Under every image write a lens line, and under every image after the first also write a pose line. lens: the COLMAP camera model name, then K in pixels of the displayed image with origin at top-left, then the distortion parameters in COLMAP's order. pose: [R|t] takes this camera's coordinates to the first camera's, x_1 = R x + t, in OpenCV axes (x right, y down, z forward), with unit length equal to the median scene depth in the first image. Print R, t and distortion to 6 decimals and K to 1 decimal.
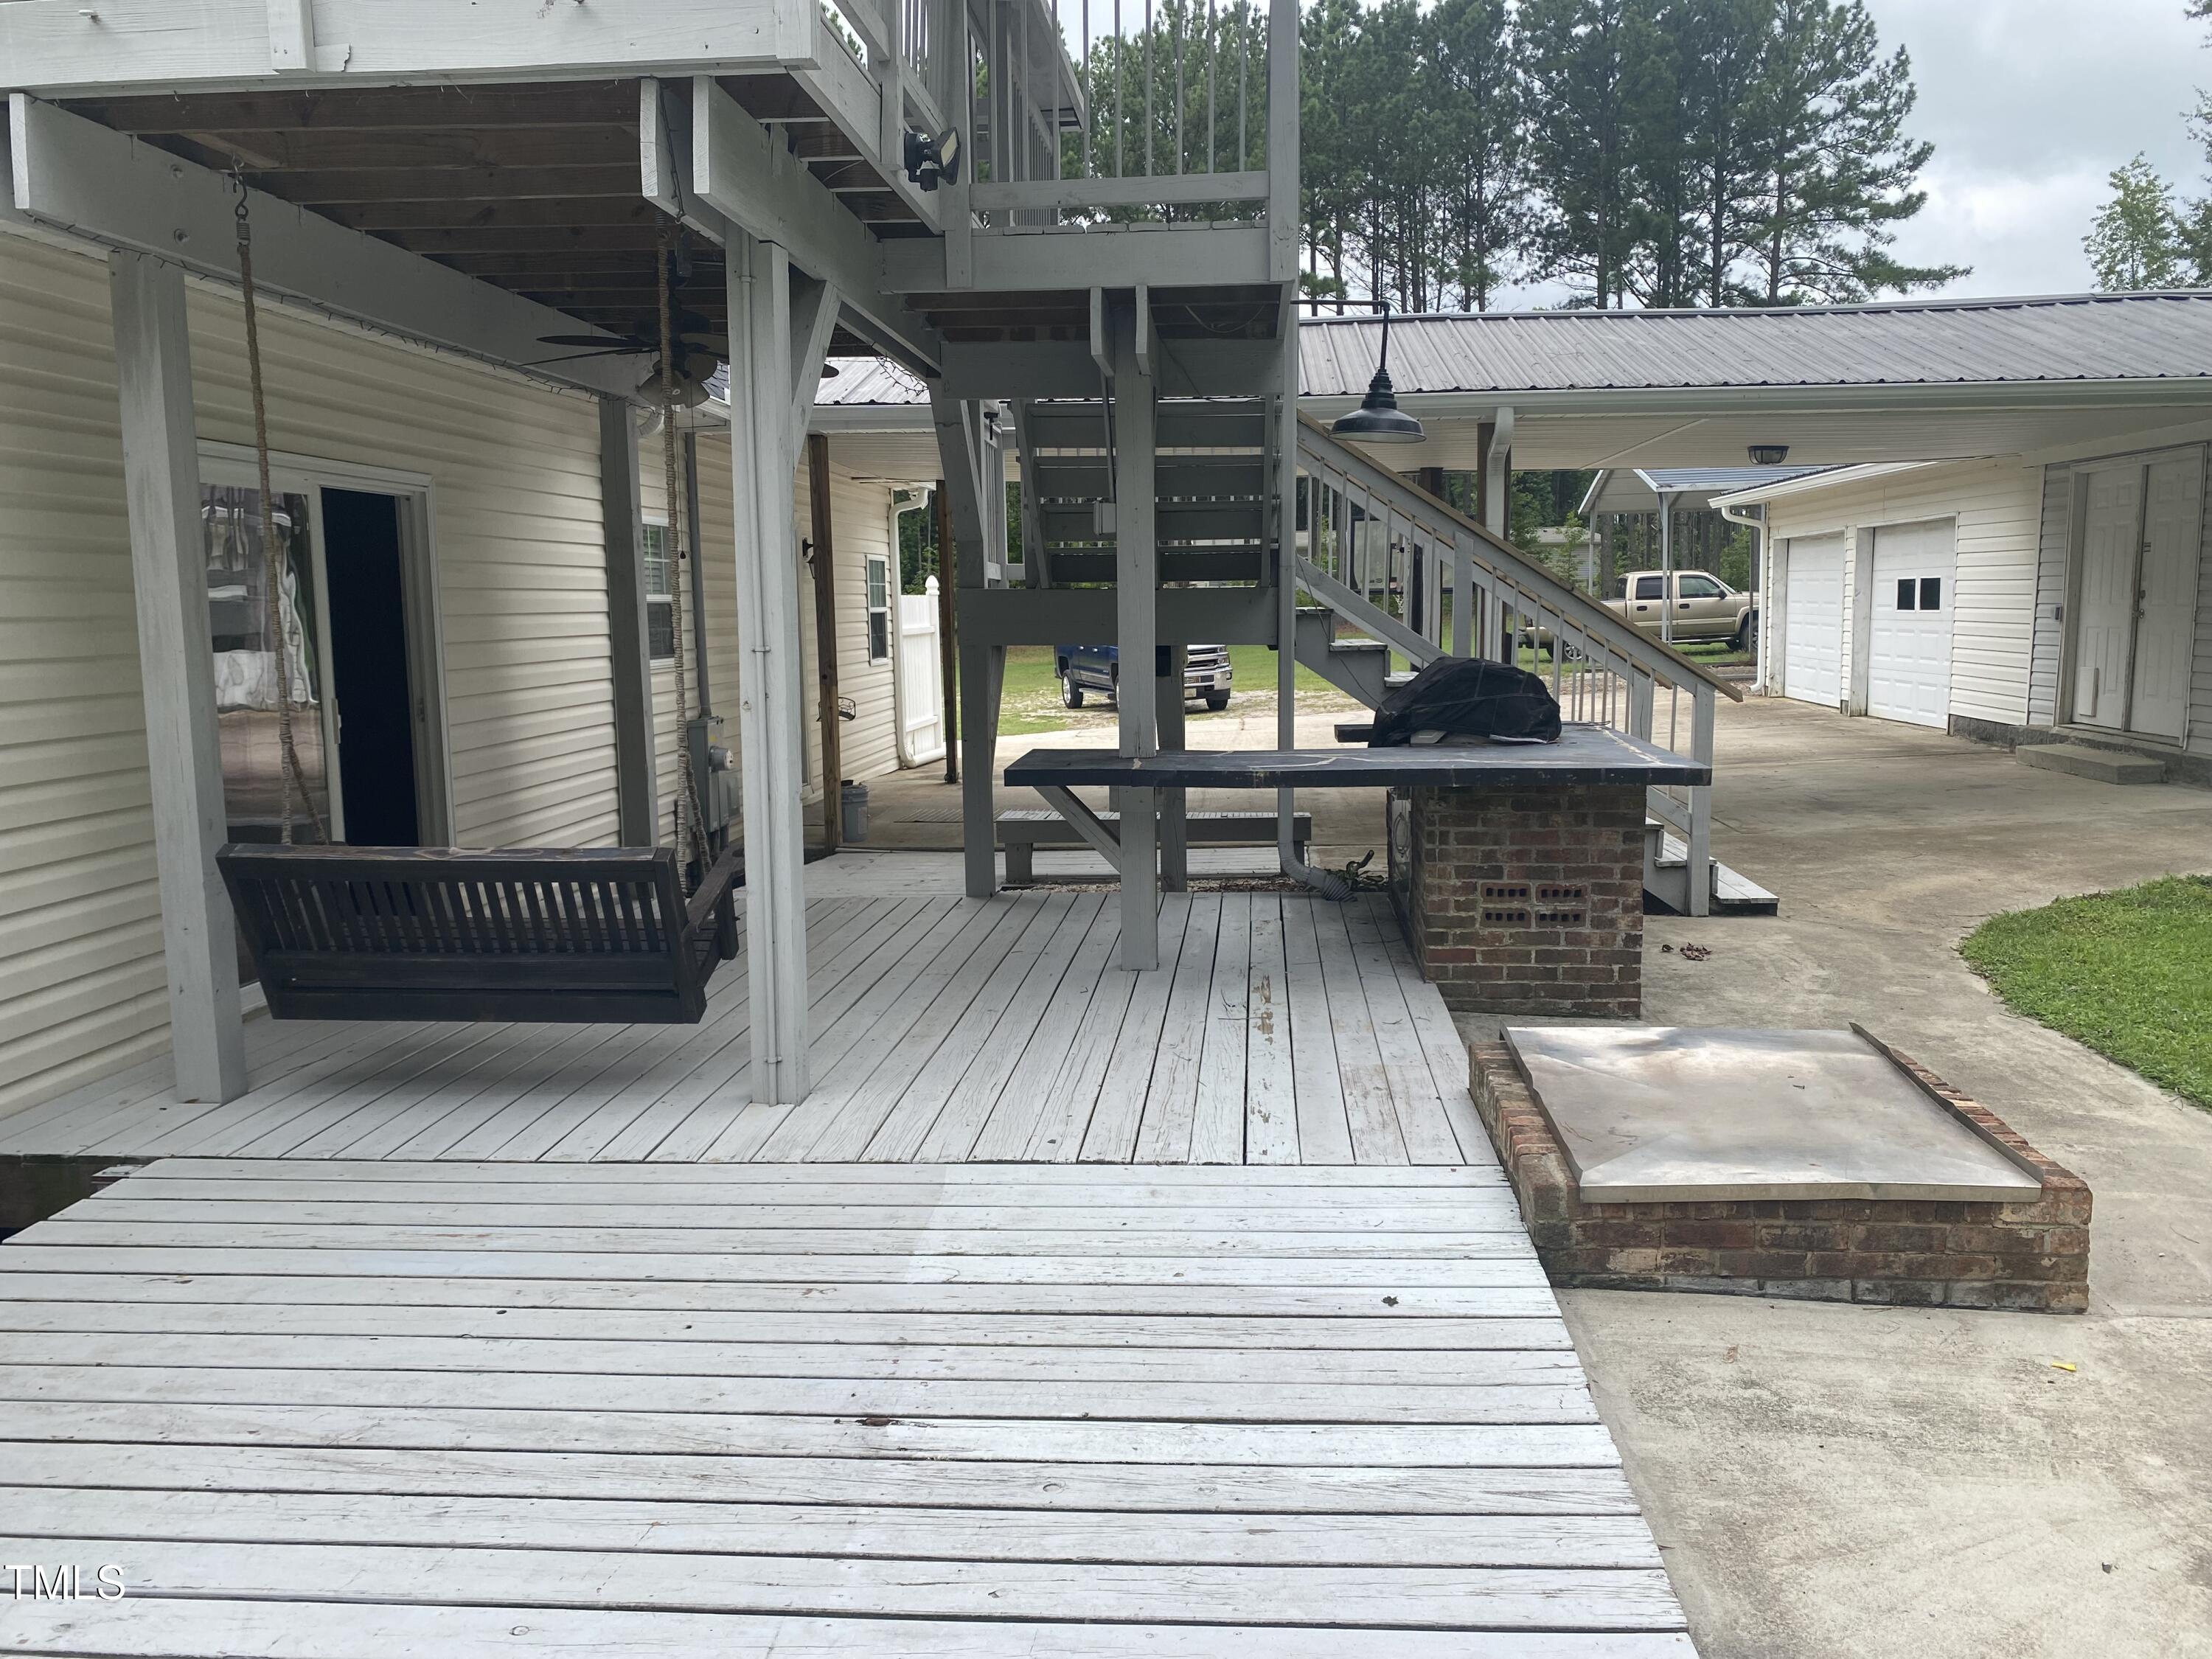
lens RADIAL K [[1692.4, 0, 1090.4], [0, 1692.4, 829.7], [0, 0, 1]] dist [0.048824, -0.065887]
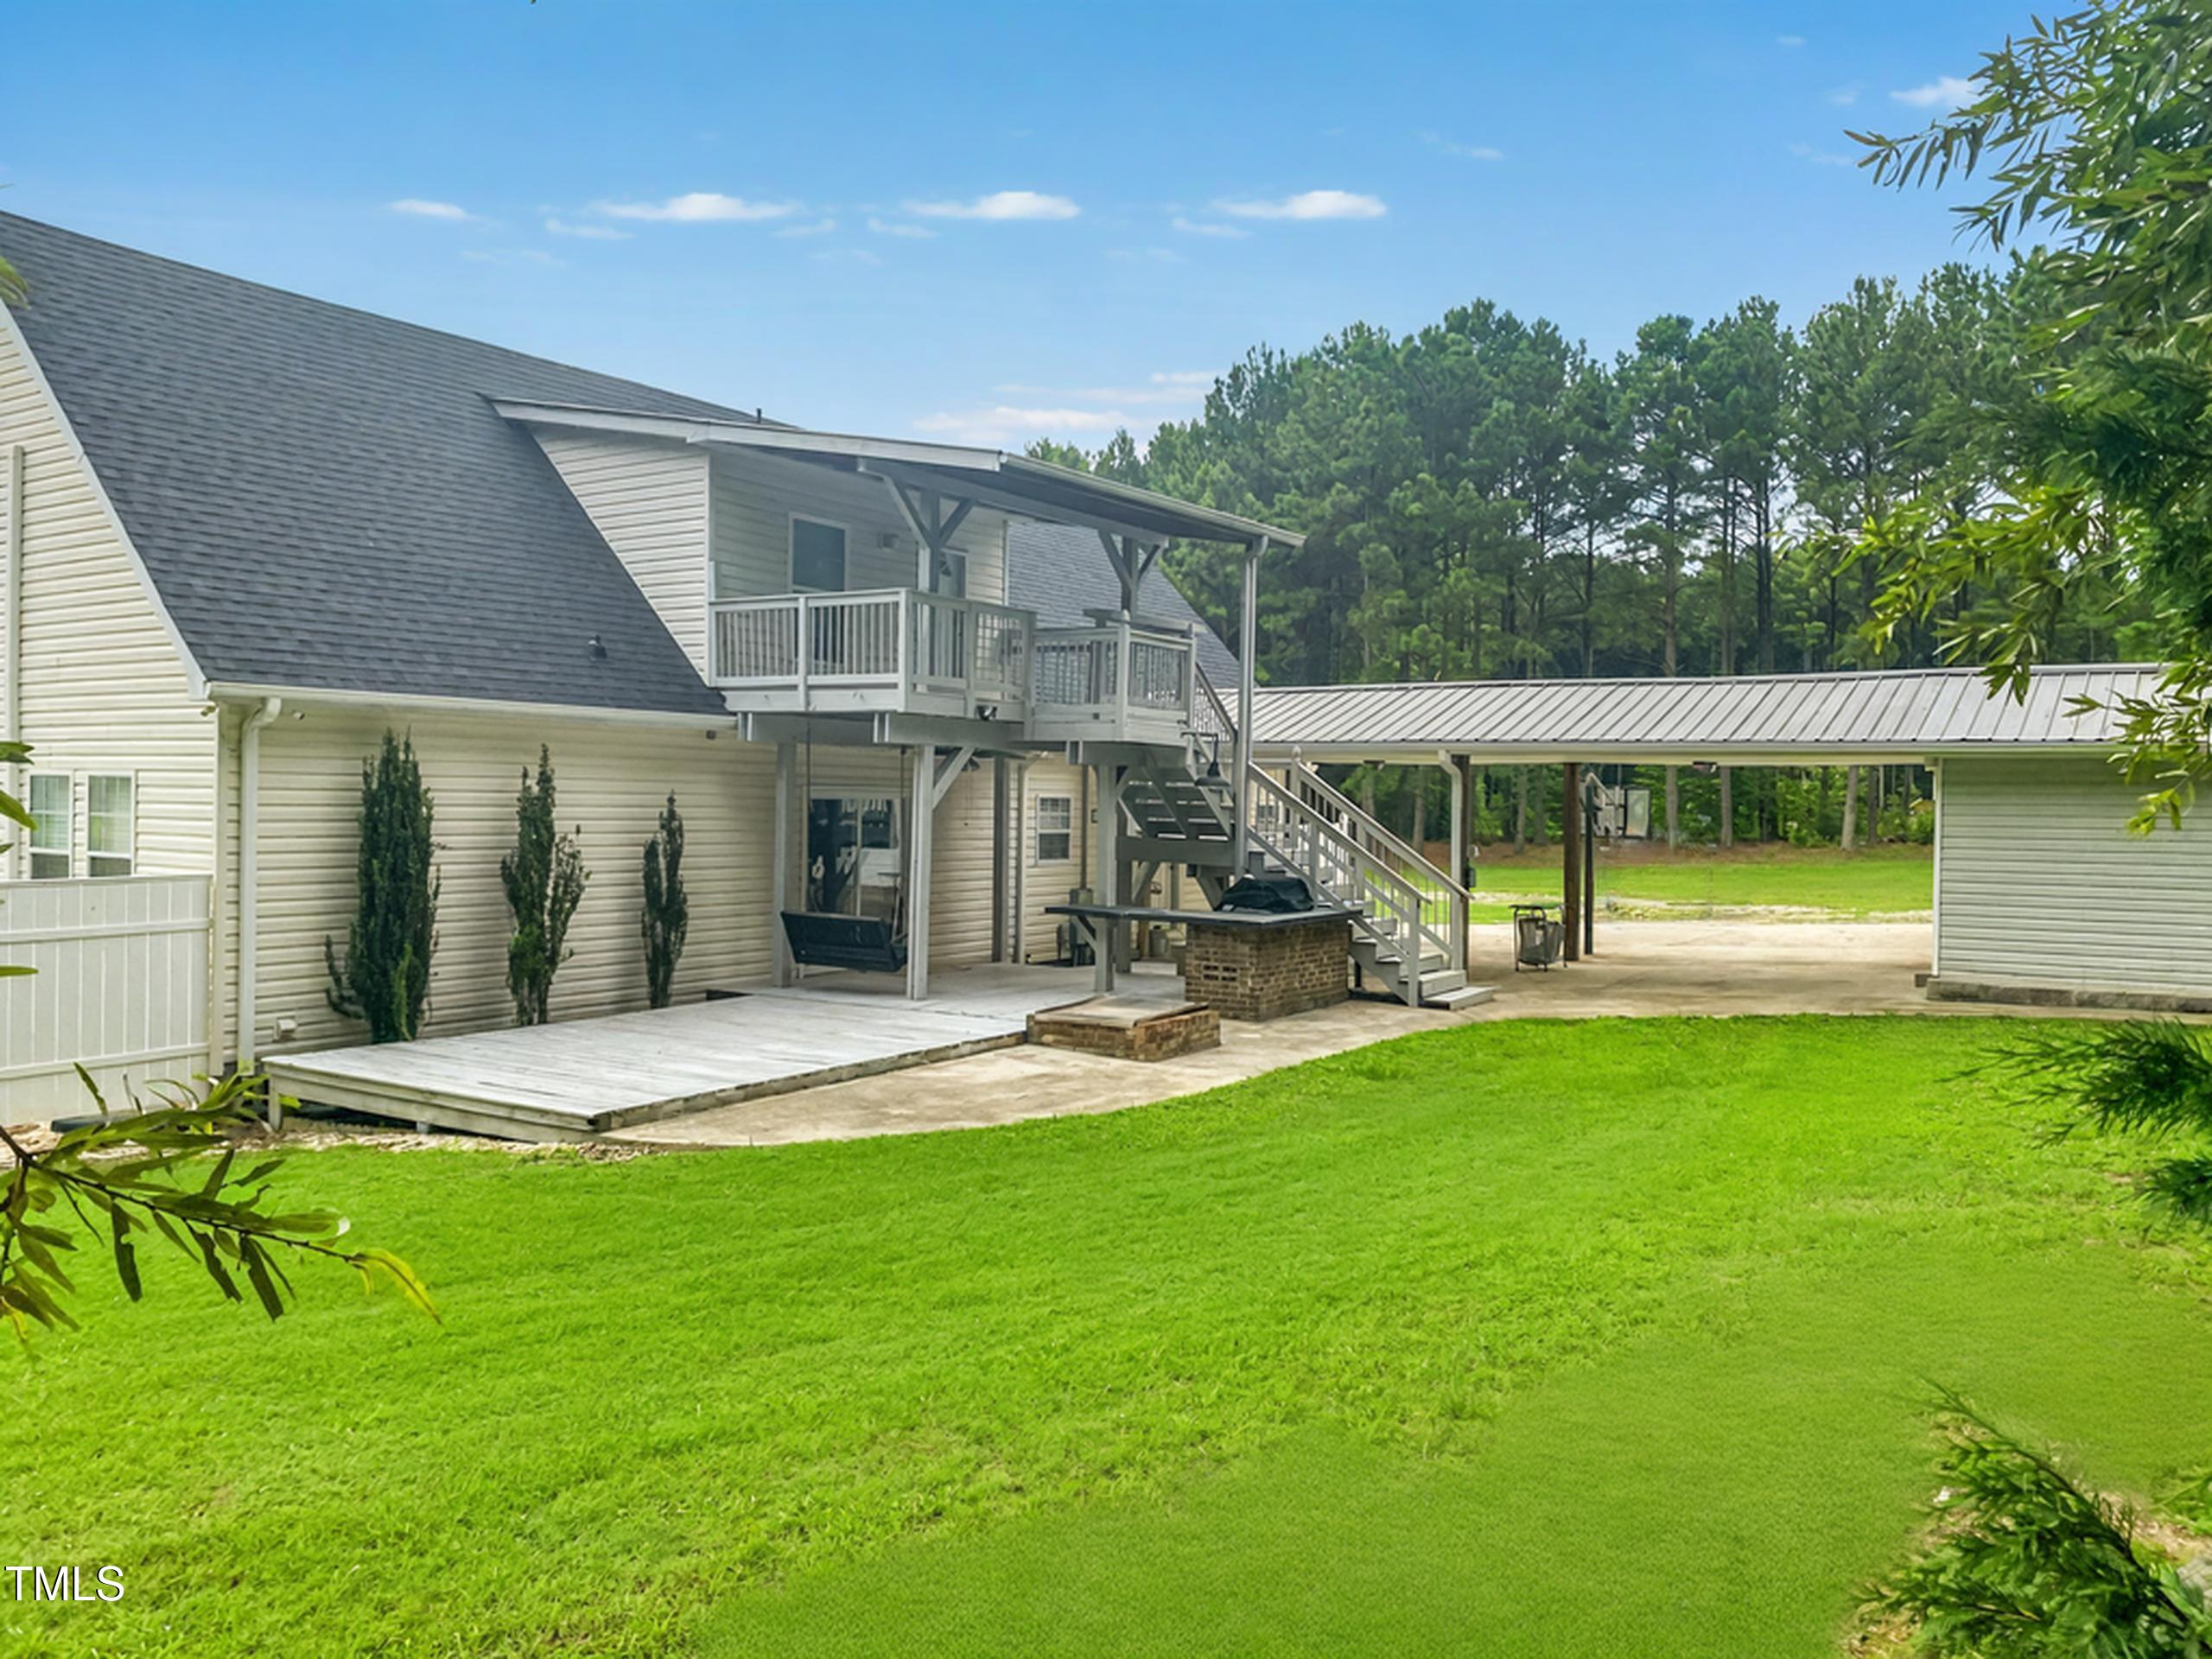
lens RADIAL K [[1663.2, 0, 1107.1], [0, 1663.2, 826.4], [0, 0, 1]] dist [0.011853, 0.001701]
pose [[0.886226, 0.040106, -0.461513, 1.152539], [-0.092073, 0.991619, -0.090633, 0.061433], [0.454010, 0.122814, 0.882491, -1.212356]]
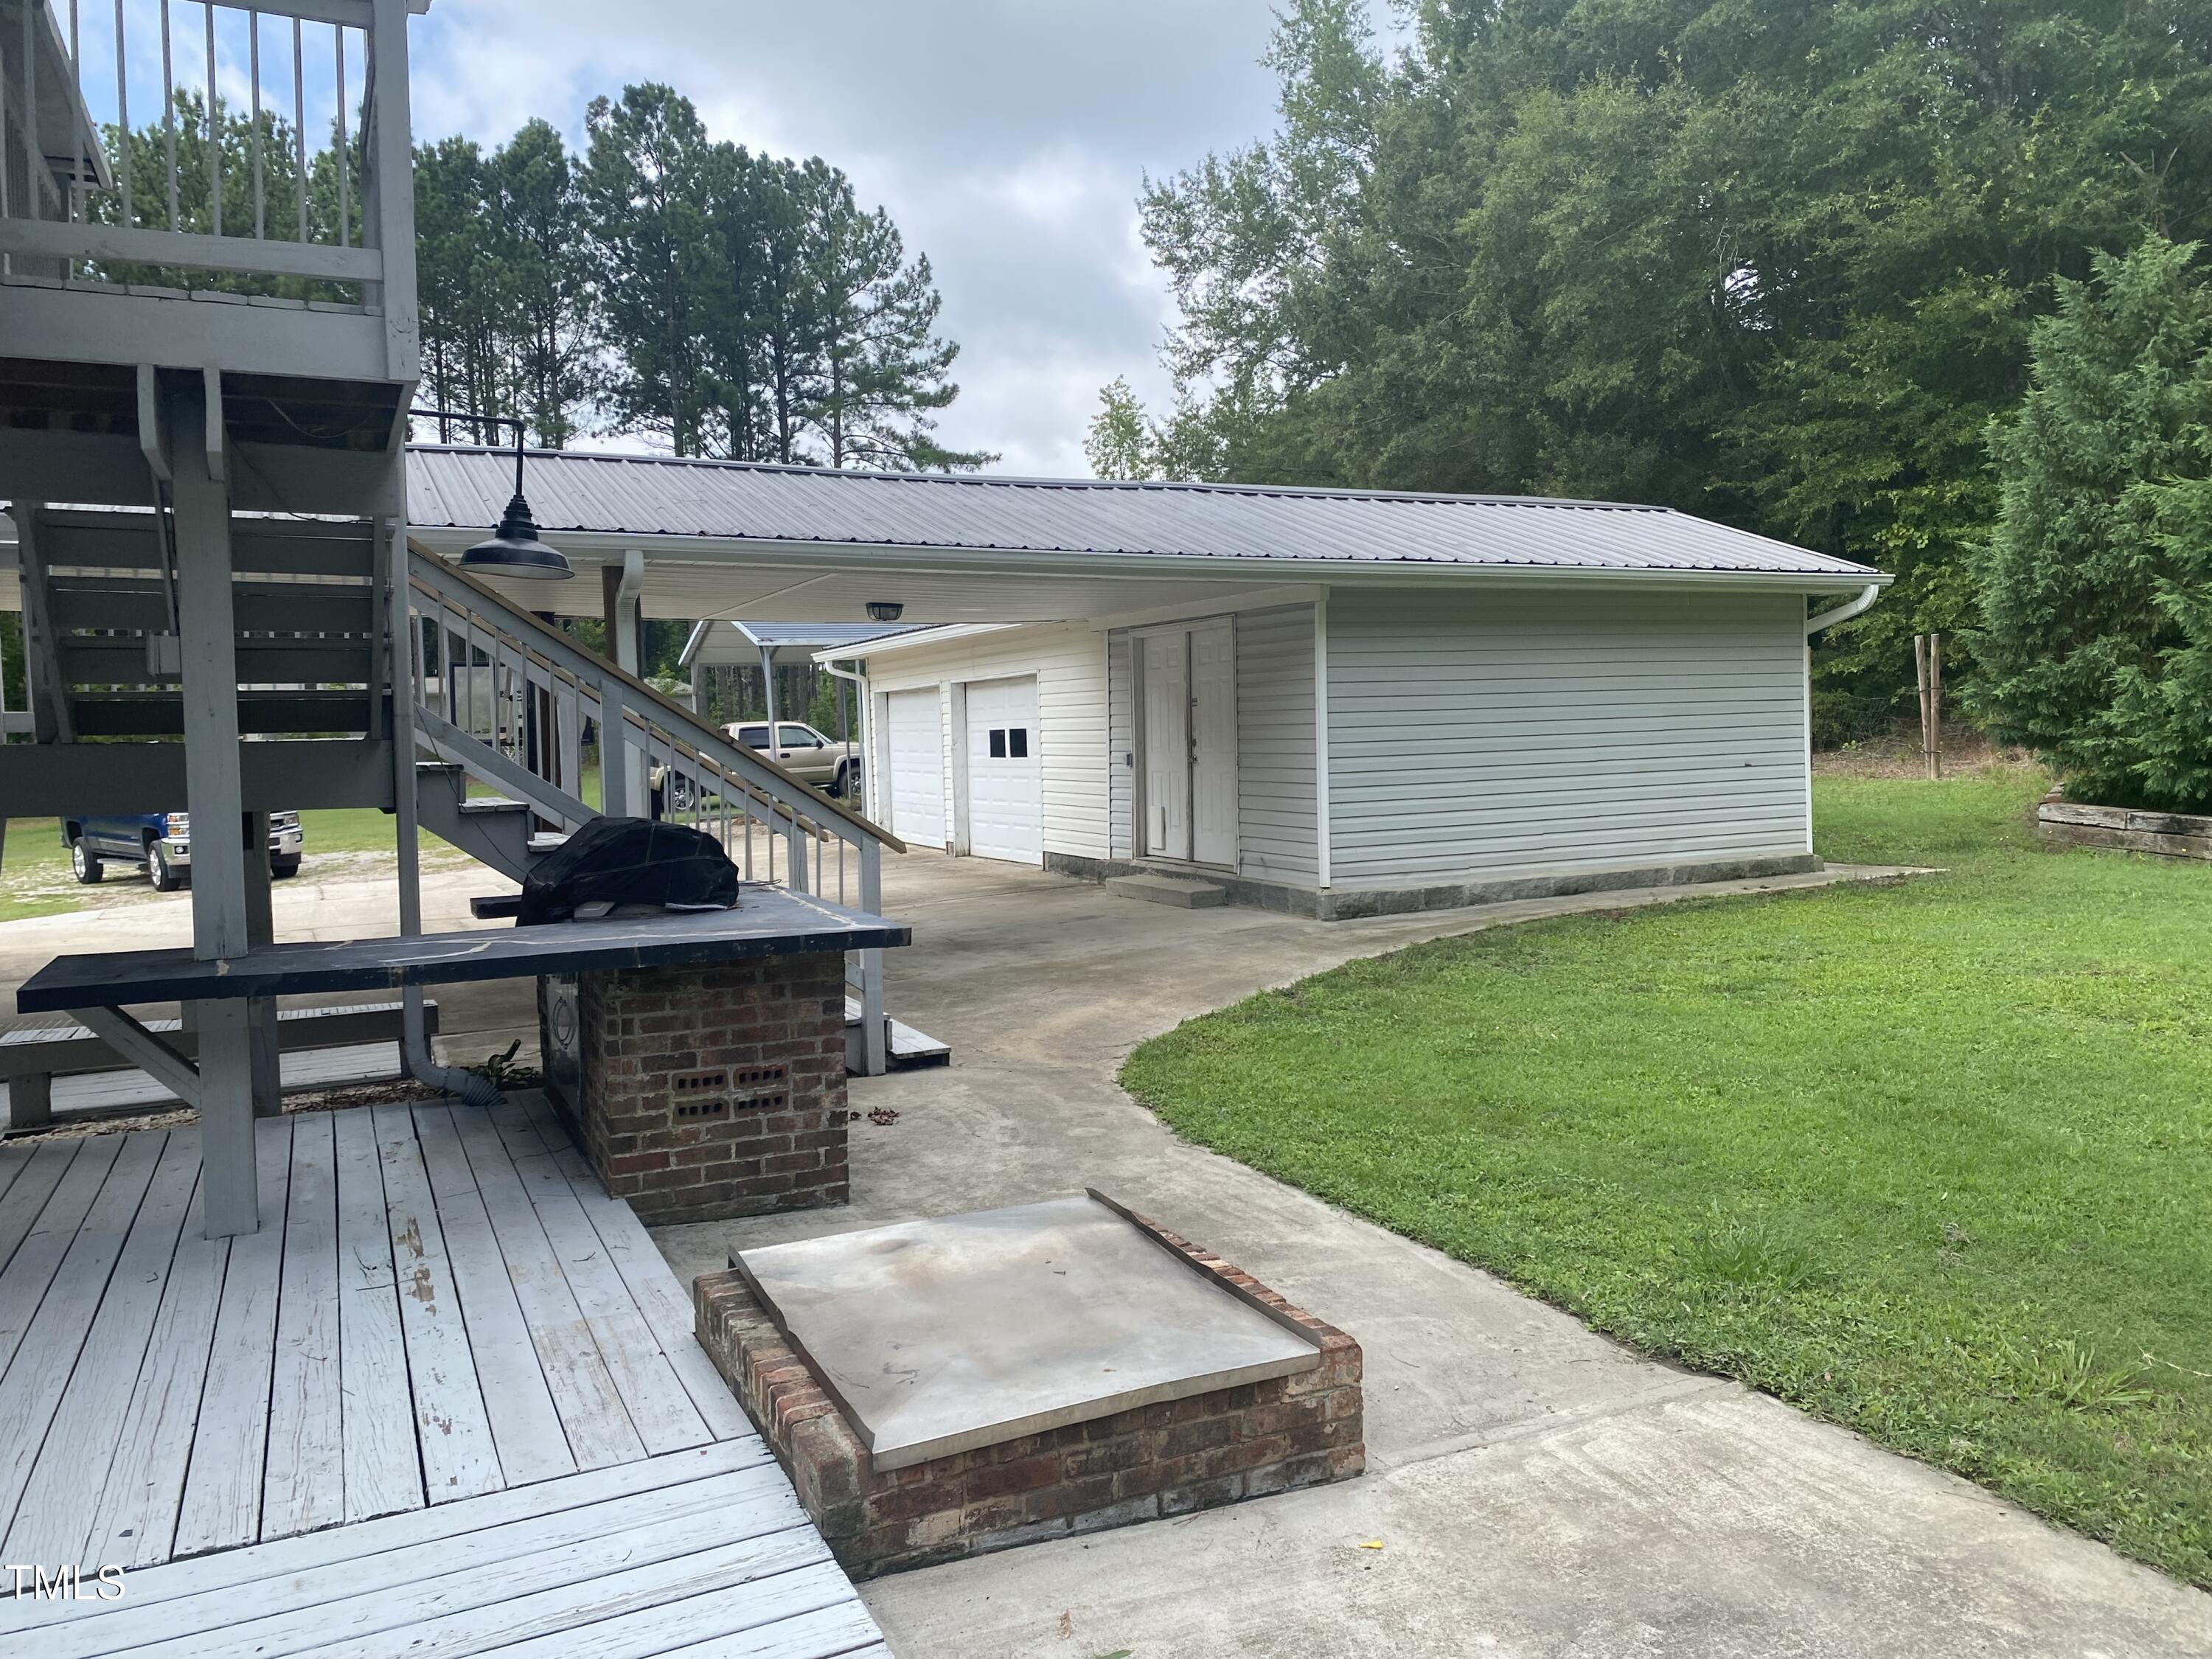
lens RADIAL K [[1692.4, 0, 1132.7], [0, 1692.4, 801.2], [0, 0, 1]] dist [0.048824, -0.065887]
pose [[0.856144, -0.024656, 0.516150, -0.015123], [0.077543, 0.993681, -0.081154, -0.017297], [-0.510887, 0.109503, 0.852645, 0.101173]]
